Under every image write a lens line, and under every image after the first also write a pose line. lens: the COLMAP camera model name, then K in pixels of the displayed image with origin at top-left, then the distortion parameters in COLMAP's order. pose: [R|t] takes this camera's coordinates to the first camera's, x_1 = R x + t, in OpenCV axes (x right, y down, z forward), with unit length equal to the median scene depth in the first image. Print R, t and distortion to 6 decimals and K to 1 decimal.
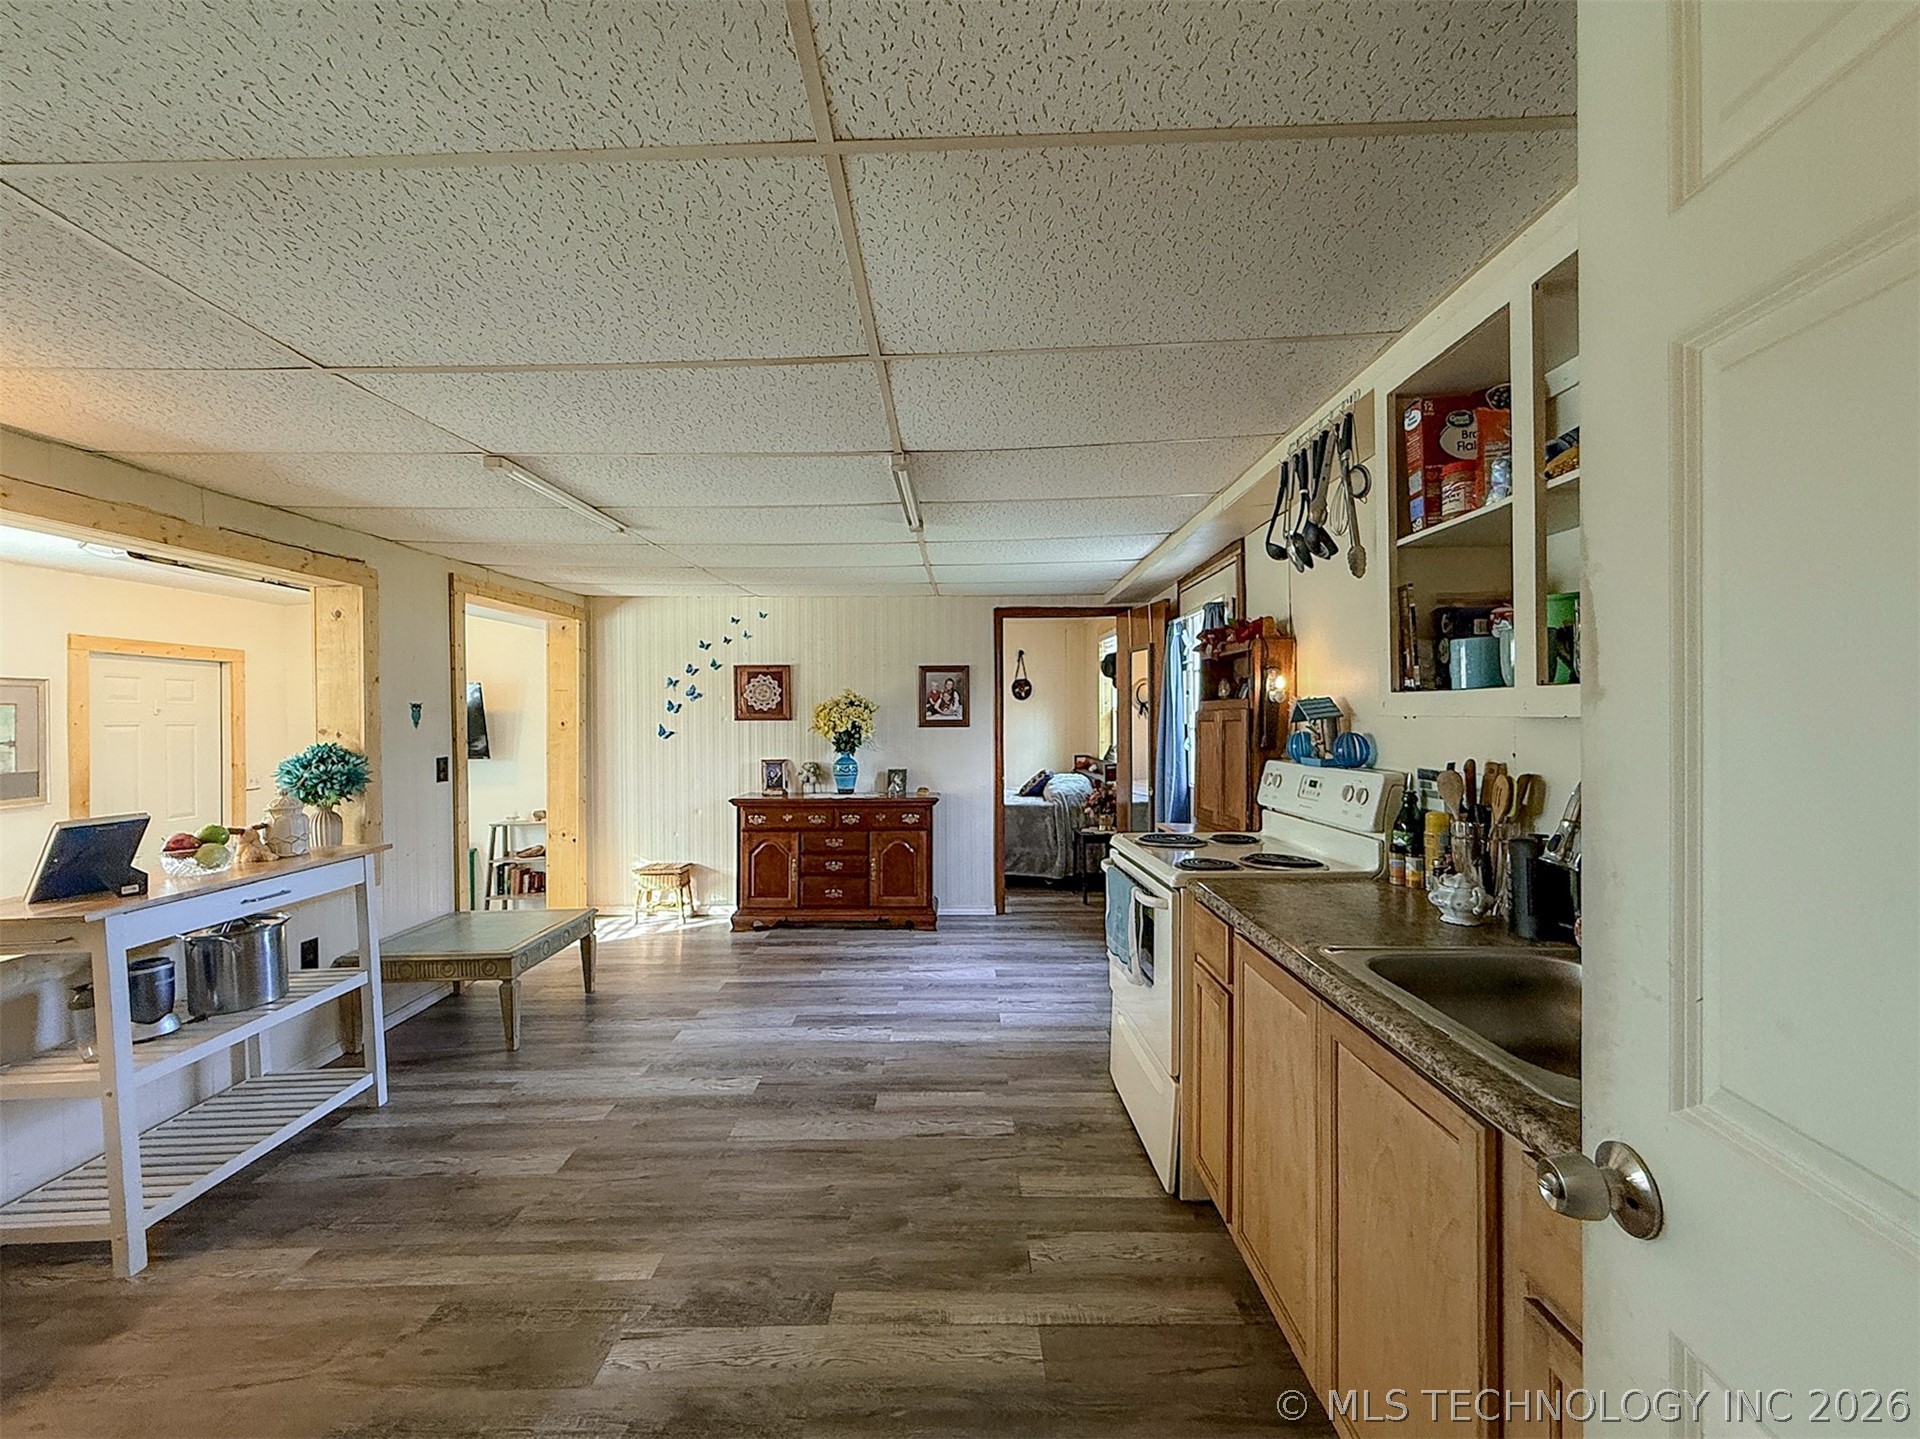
lens RADIAL K [[771.1, 0, 969.5], [0, 771.1, 718.5], [0, 0, 1]] dist [0.000551, -0.000040]
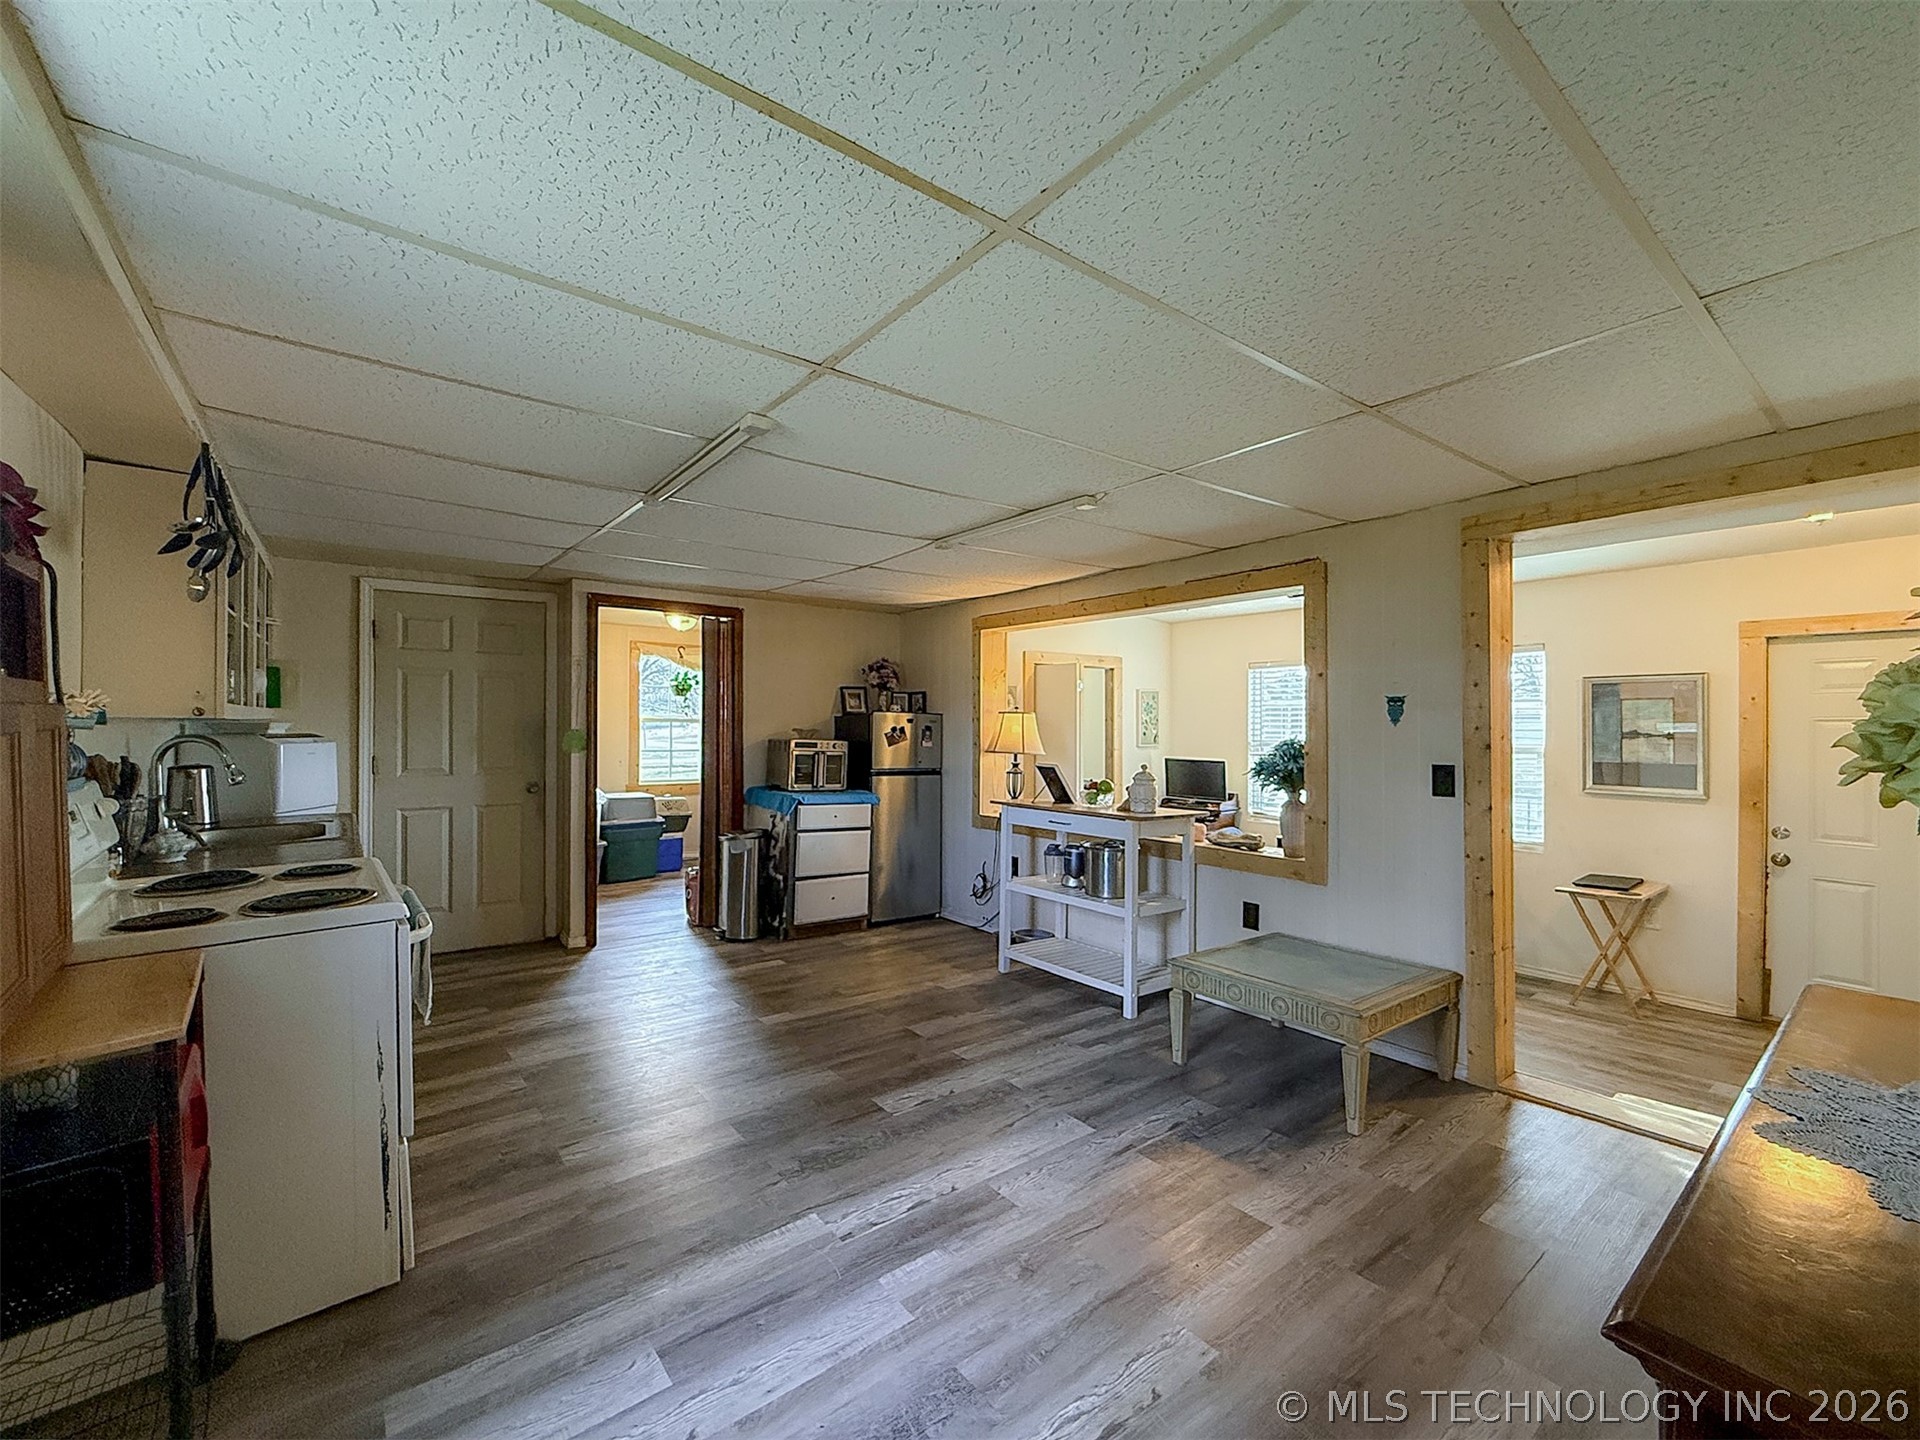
lens RADIAL K [[771.1, 0, 969.5], [0, 771.1, 719.0], [0, 0, 1]] dist [0.000551, -0.000040]
pose [[-0.785731, 0.007876, -0.618519, 0.139772], [0.004746, 0.999966, 0.006705, -0.002475], [0.618551, 0.002333, -0.785741, 1.153117]]
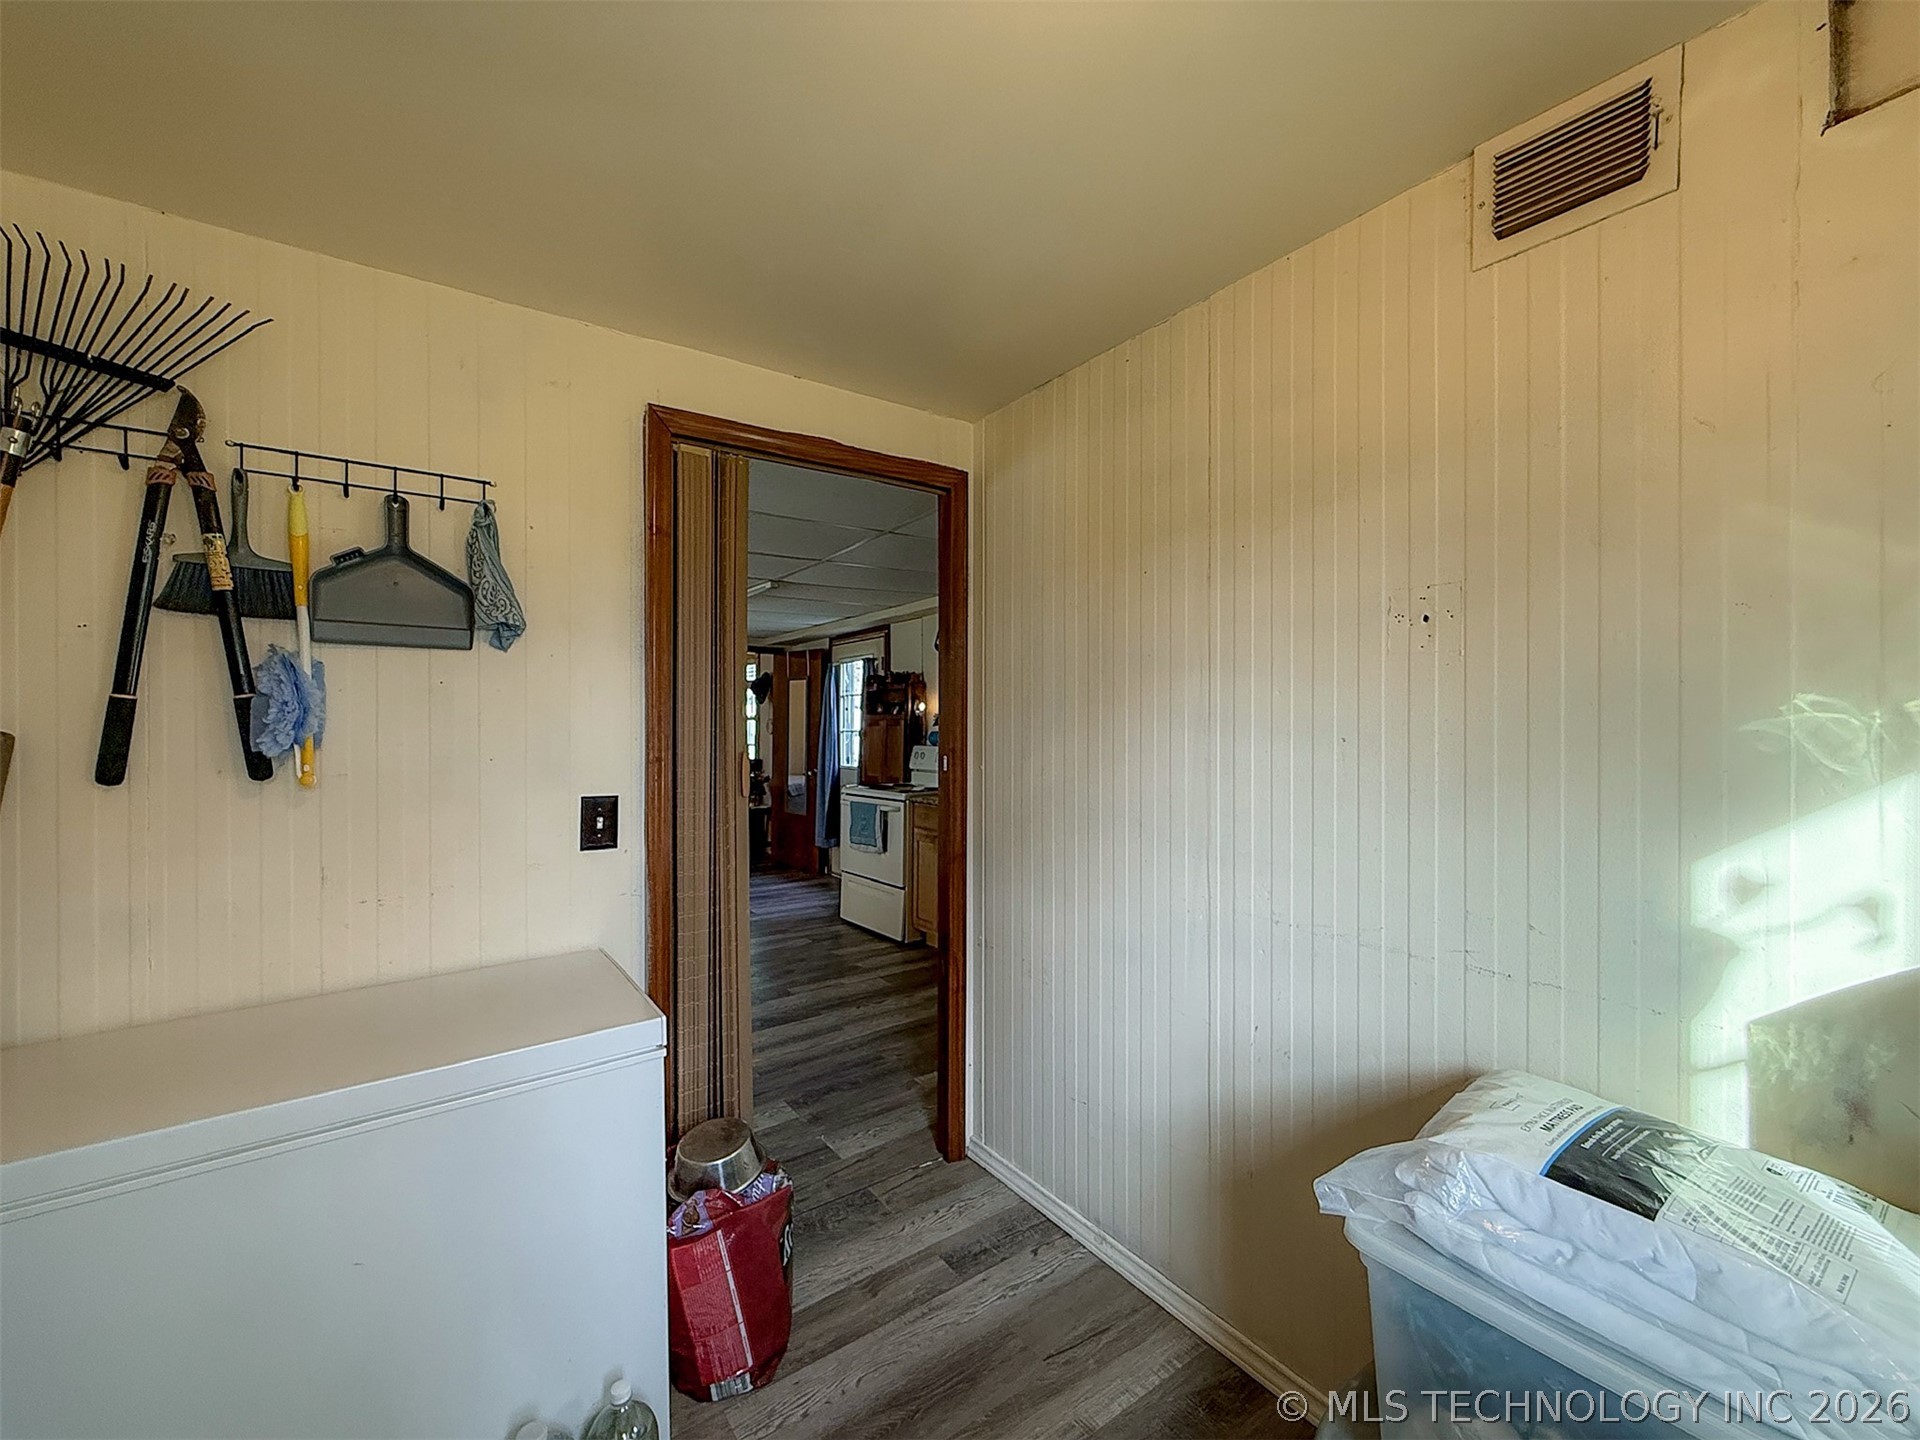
lens RADIAL K [[740.3, 0, 960.0], [0, 740.3, 720.0], [0, 0, 1]] dist [-0.000282, -0.000009]
pose [[0.807597, 0.017402, 0.589478, -0.404750], [-0.009630, 0.999820, -0.016323, 0.011303], [-0.589657, 0.007506, 0.807619, -0.377696]]
